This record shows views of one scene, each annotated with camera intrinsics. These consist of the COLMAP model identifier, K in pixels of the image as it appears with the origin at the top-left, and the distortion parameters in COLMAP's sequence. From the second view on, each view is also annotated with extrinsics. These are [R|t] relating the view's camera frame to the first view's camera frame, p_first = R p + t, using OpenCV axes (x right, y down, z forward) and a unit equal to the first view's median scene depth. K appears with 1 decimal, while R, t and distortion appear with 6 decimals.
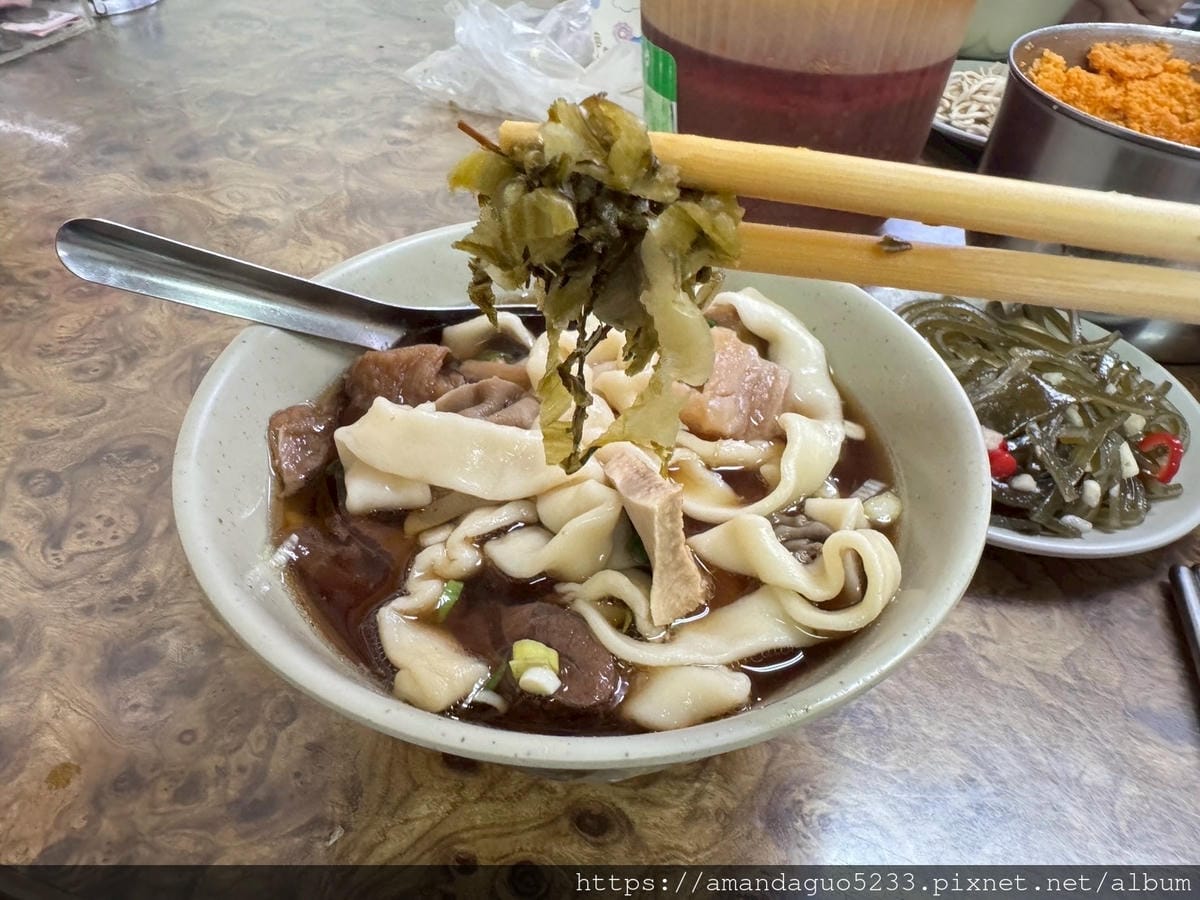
lens RADIAL K [[862.5, 0, 654.1], [0, 862.5, 444.6], [0, 0, 1]] dist [-0.003722, 0.003456]
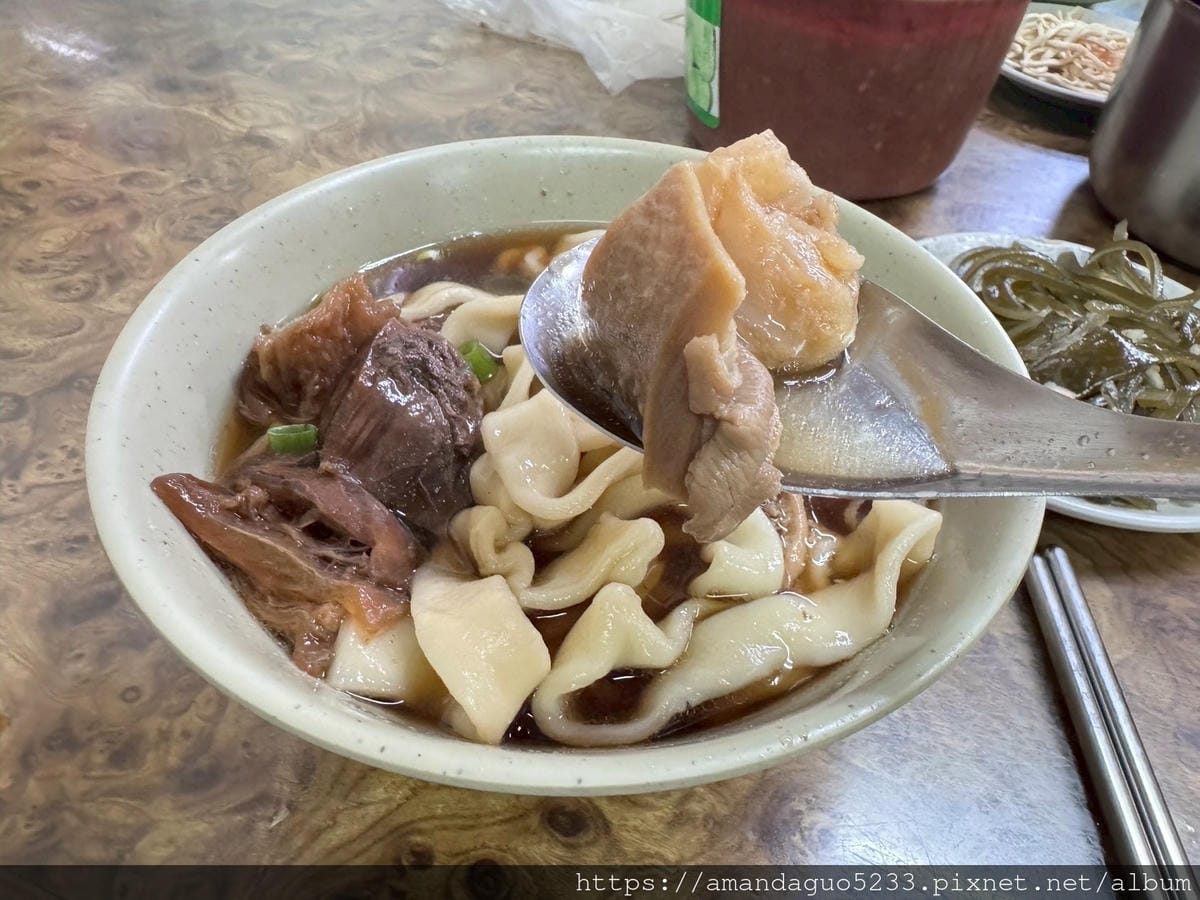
lens RADIAL K [[860.0, 0, 658.9], [0, 860.0, 446.0], [0, 0, 1]] dist [-0.000116, -0.000958]
pose [[0.997751, 0.057751, -0.034031, 0.027532], [-0.055894, 0.997018, 0.053204, -0.002493], [0.037002, -0.051182, 0.998004, 0.107223]]
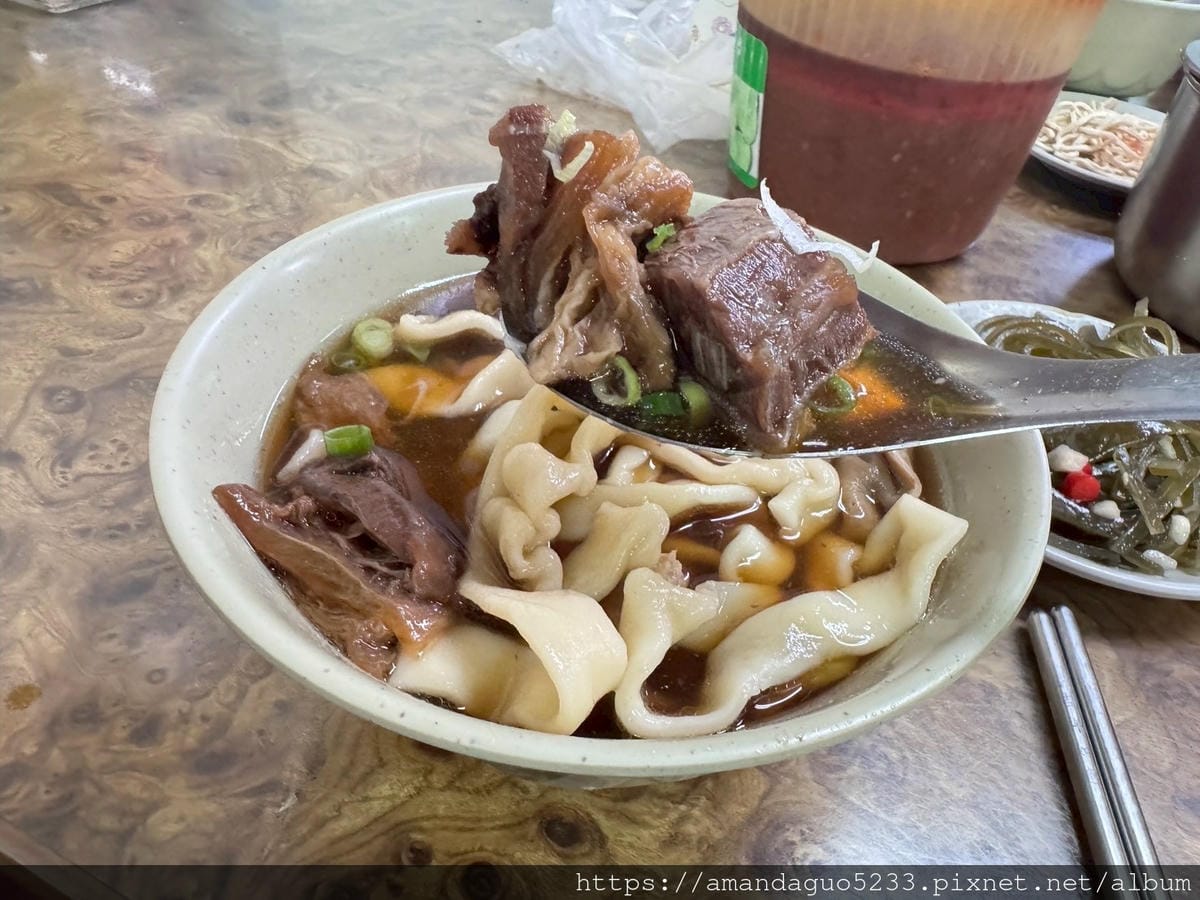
lens RADIAL K [[860.0, 0, 658.9], [0, 860.0, 446.0], [0, 0, 1]] dist [-0.000116, -0.000958]
pose [[0.990190, 0.124116, -0.064187, 0.030865], [-0.125135, 0.992066, -0.012107, 0.025565], [0.062175, 0.020020, 0.997864, 0.071544]]
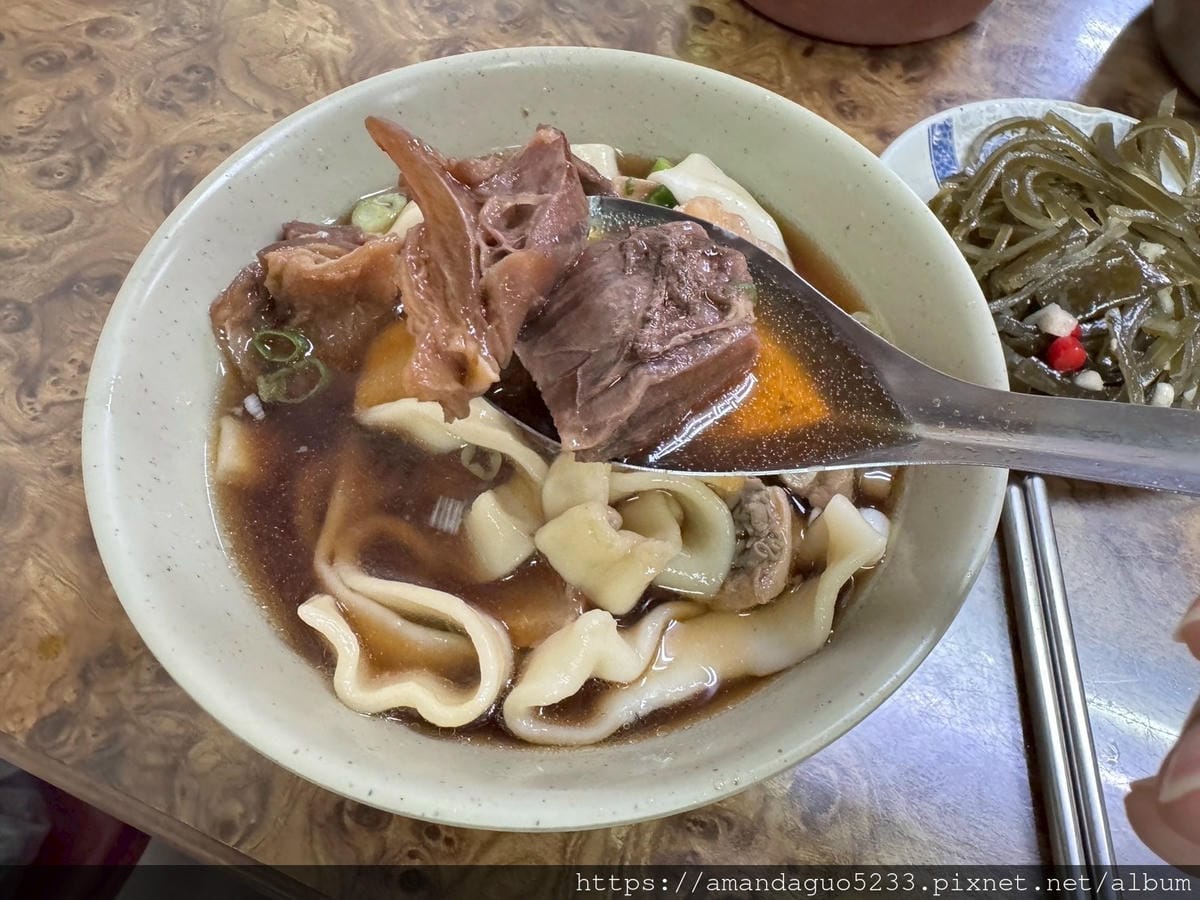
lens RADIAL K [[860.0, 0, 658.9], [0, 860.0, 446.0], [0, 0, 1]] dist [-0.000116, -0.000958]
pose [[0.995297, 0.083549, -0.049024, 0.059941], [-0.063334, 0.944182, 0.323279, -0.185777], [0.073297, -0.318654, 0.945033, 0.124147]]
